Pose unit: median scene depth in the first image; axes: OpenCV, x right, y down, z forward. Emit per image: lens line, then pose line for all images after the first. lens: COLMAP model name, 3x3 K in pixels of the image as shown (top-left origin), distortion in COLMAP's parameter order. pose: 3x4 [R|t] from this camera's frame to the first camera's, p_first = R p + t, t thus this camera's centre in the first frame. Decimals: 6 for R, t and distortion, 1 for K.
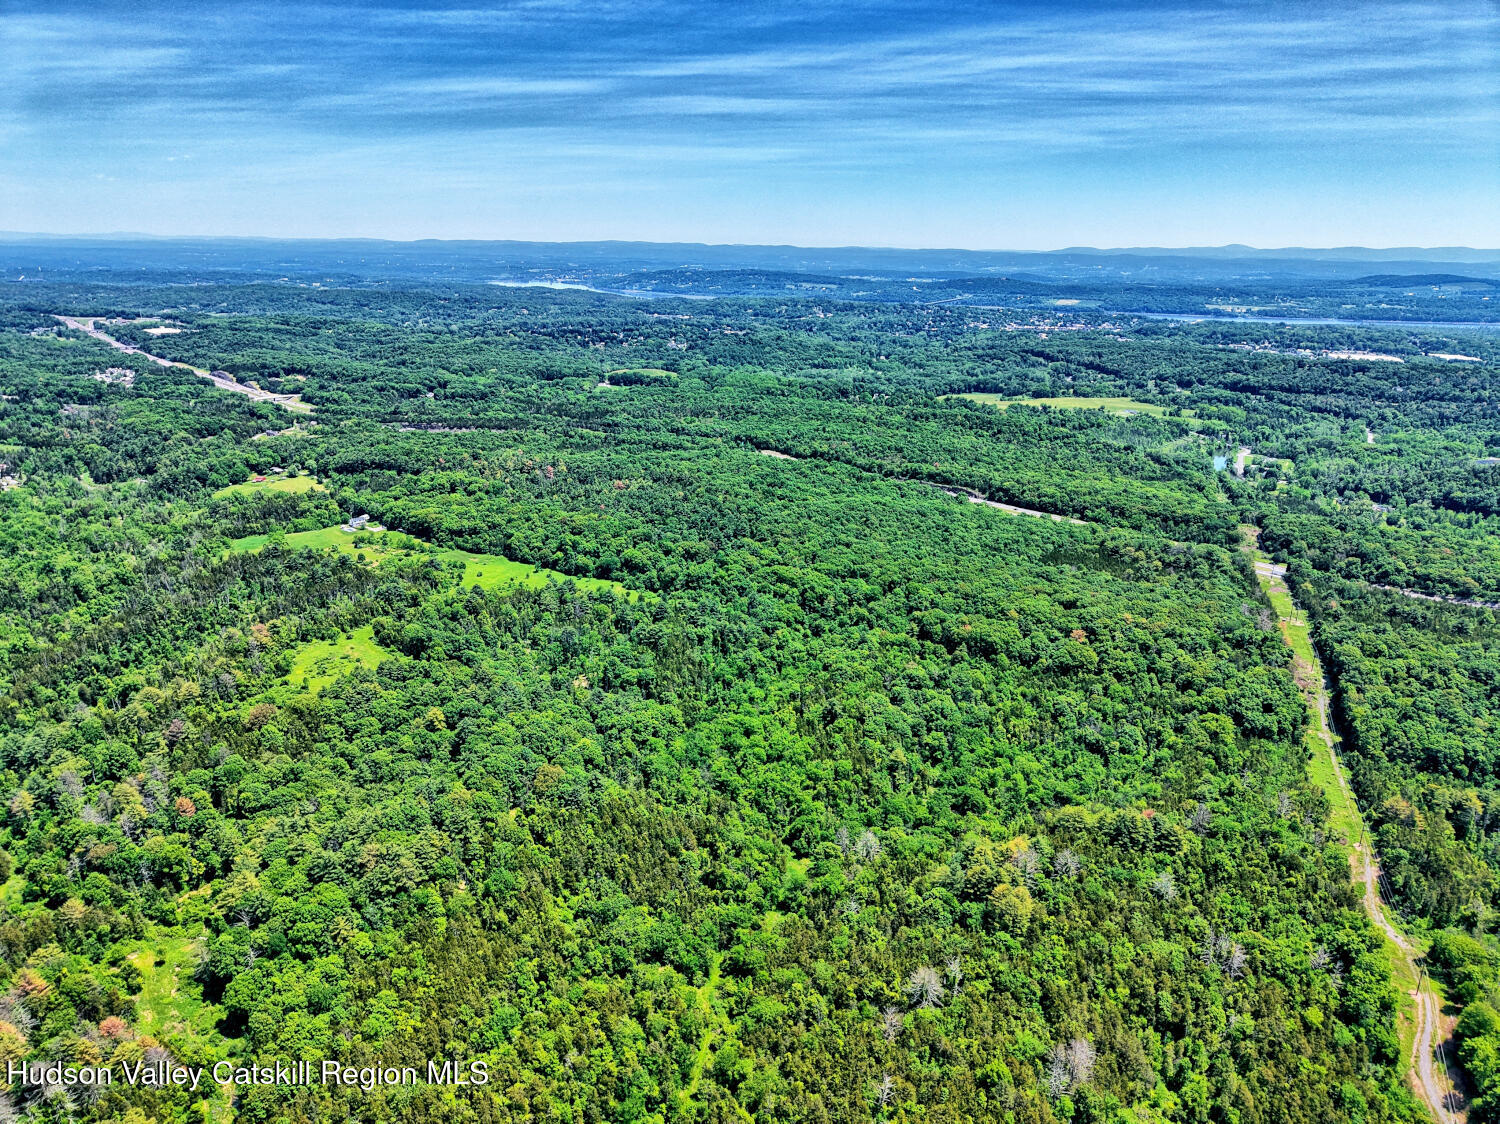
lens RADIAL K [[1004.3, 0, 750.2], [0, 1004.3, 568.7], [0, 0, 1]] dist [0.021576, -0.017527]
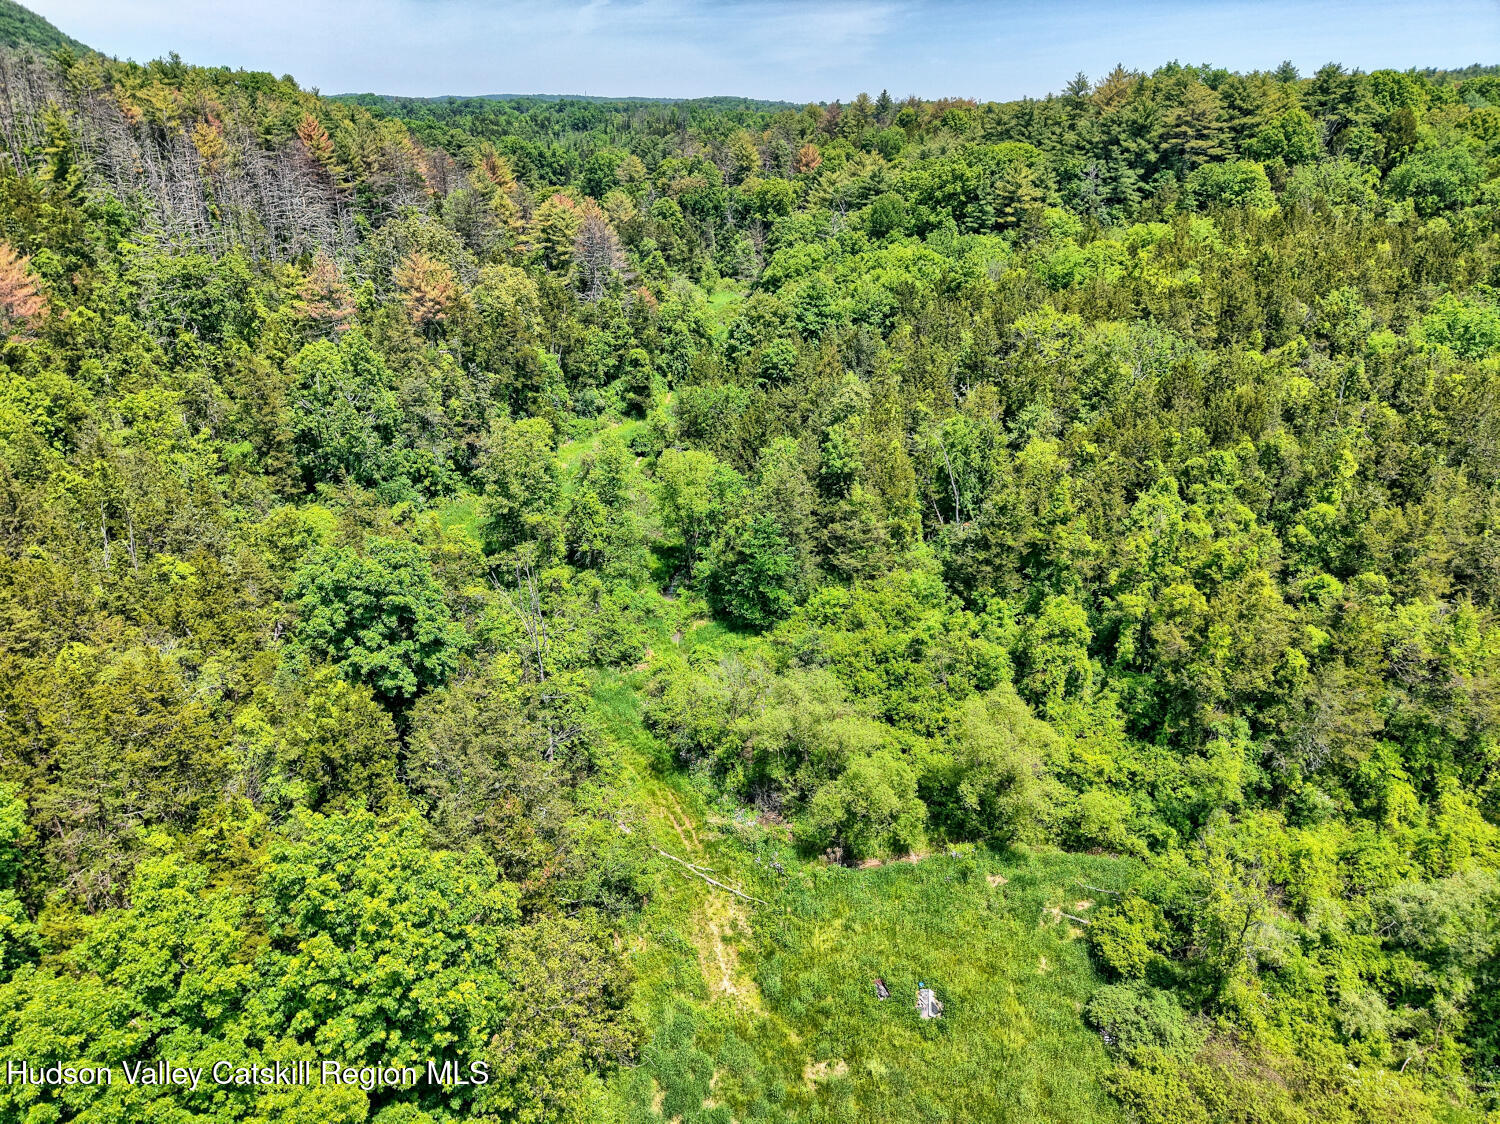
lens RADIAL K [[1004.3, 0, 750.2], [0, 1004.3, 568.7], [0, 0, 1]] dist [0.021576, -0.017527]
pose [[0.772010, 0.246773, -0.585750, -0.089310], [-0.194741, 0.969069, 0.151598, 0.206598], [0.605043, -0.002965, 0.796187, 0.259821]]
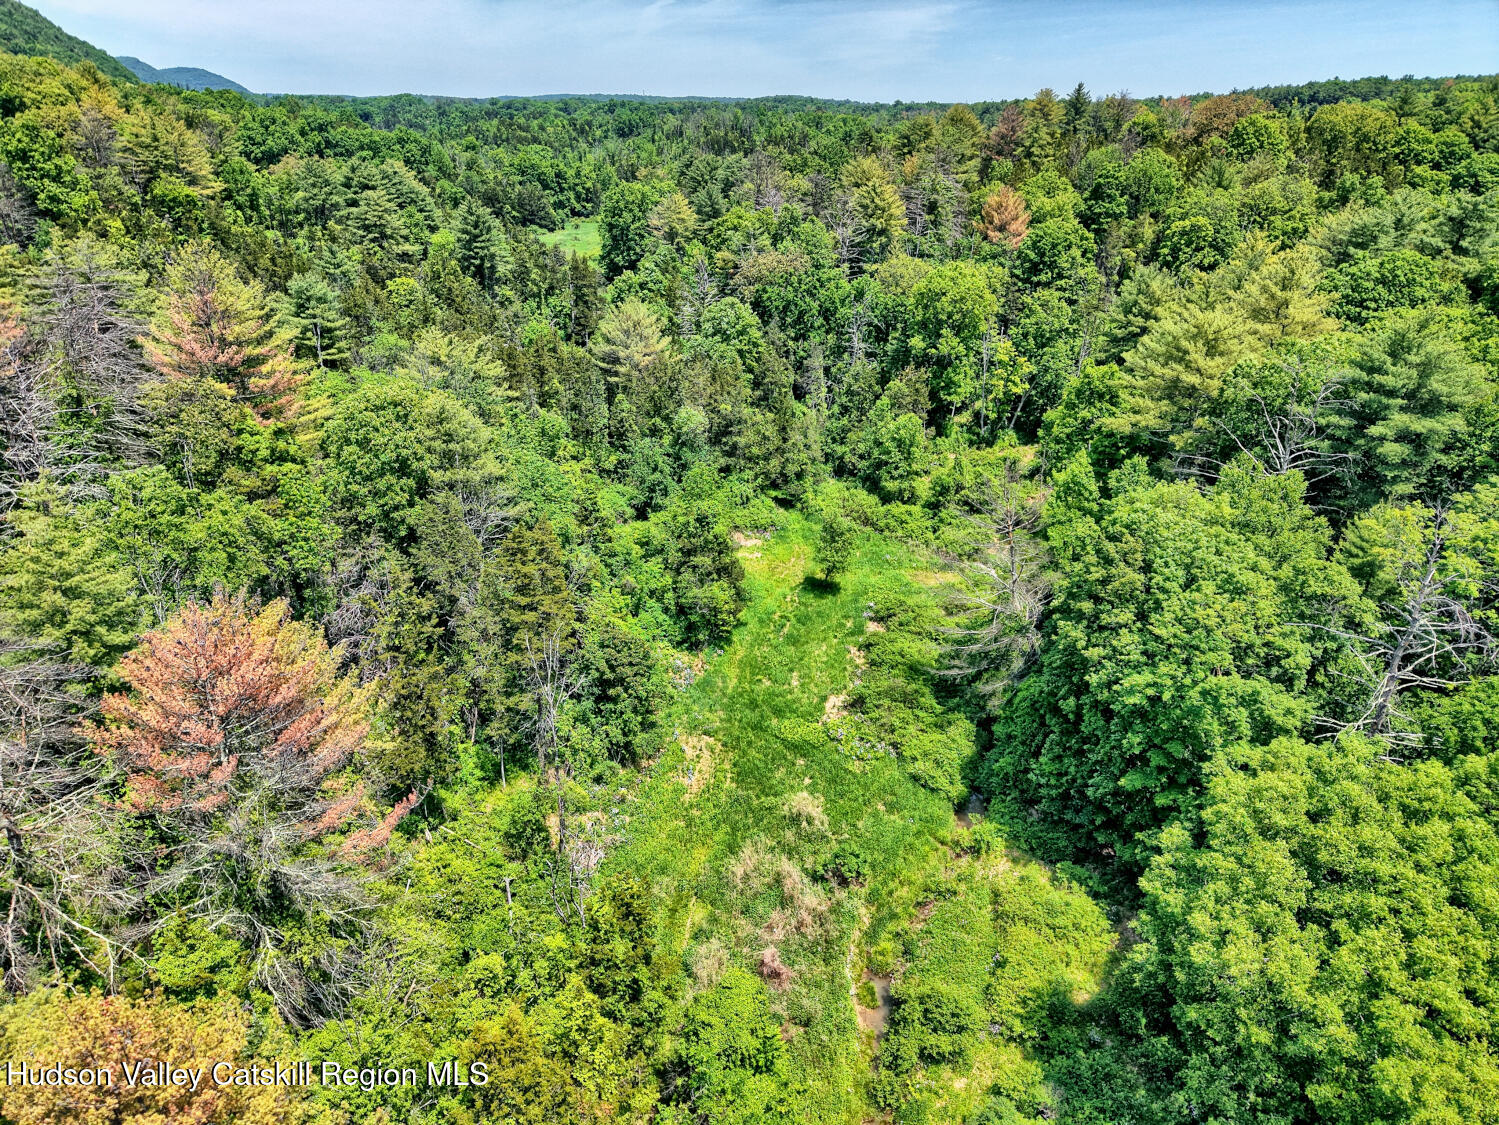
lens RADIAL K [[1003.6, 0, 749.7], [0, 1003.6, 569.2], [0, 0, 1]] dist [0.021576, -0.017527]
pose [[0.736468, 0.262878, -0.623305, -0.208066], [-0.206280, 0.964792, 0.163169, 0.162656], [0.644254, 0.008406, 0.764766, 0.373910]]
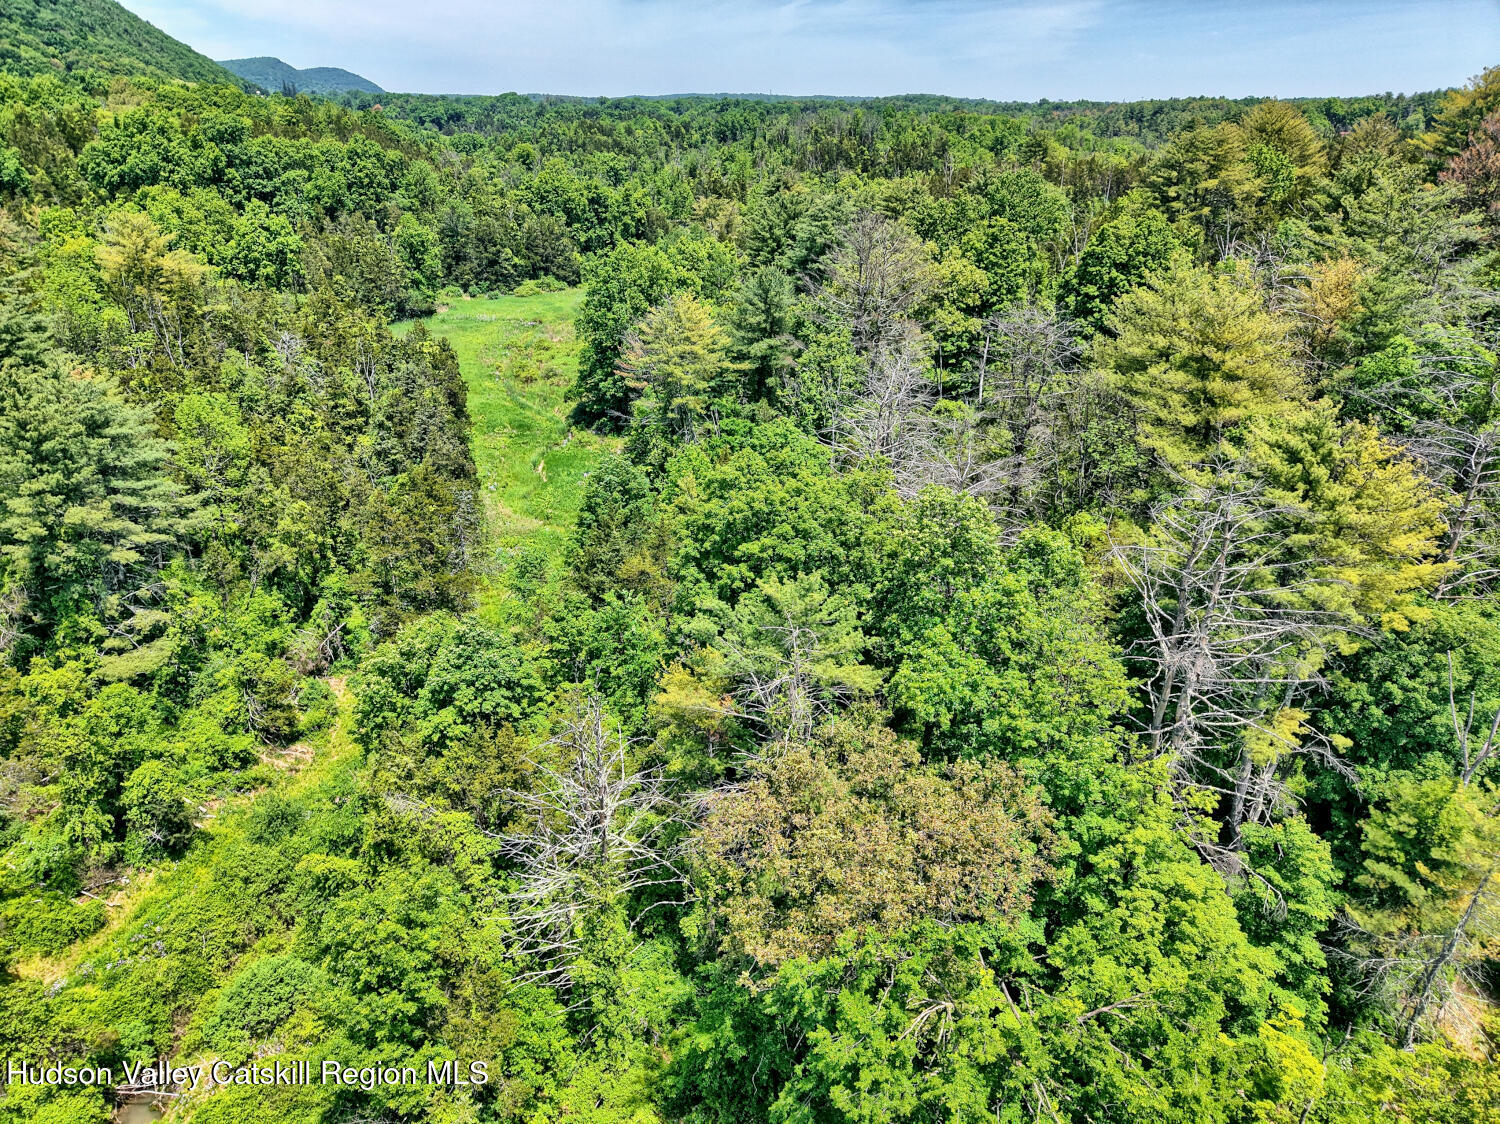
lens RADIAL K [[1004.3, 0, 750.2], [0, 1004.3, 568.7], [0, 0, 1]] dist [0.021576, -0.017527]
pose [[0.653423, 0.296981, -0.696305, -0.303172], [-0.235255, 0.953950, 0.186103, 0.125748], [0.719510, 0.042206, 0.693199, 0.474851]]
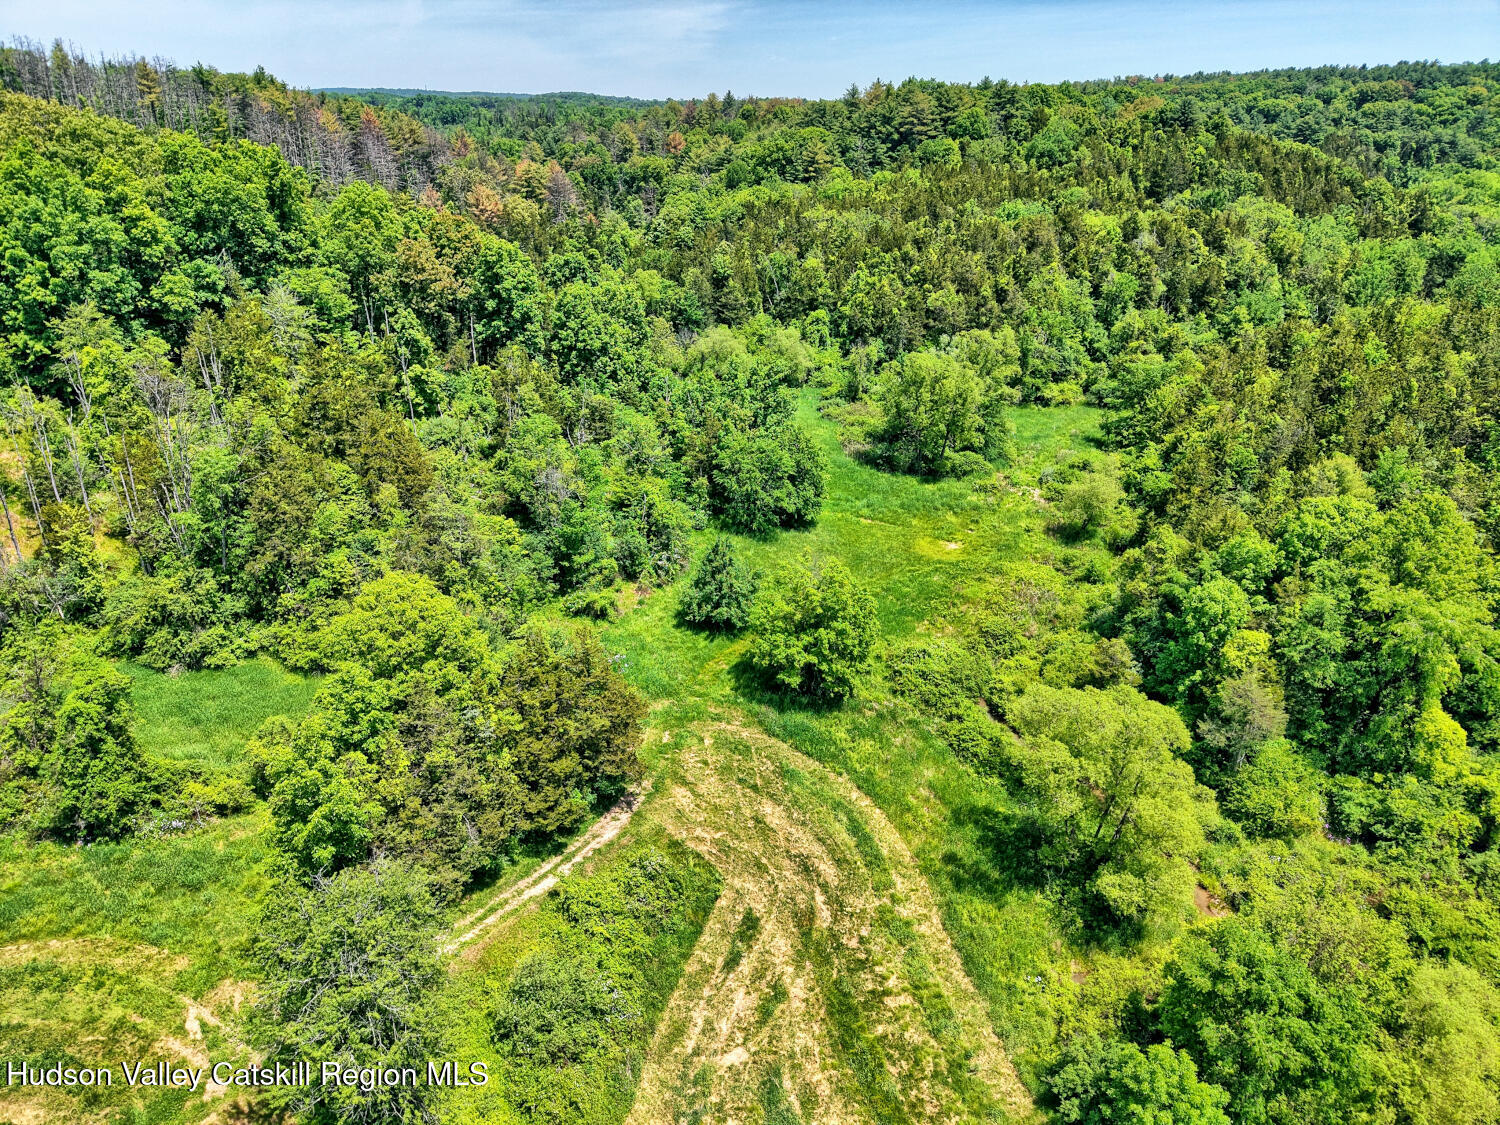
lens RADIAL K [[1004.3, 0, 750.2], [0, 1004.3, 569.2], [0, 0, 1]] dist [0.021576, -0.017527]
pose [[0.853850, 0.204287, -0.478755, -0.024975], [-0.159983, 0.978242, 0.132094, 0.241416], [0.495323, -0.036196, 0.867954, 0.162612]]
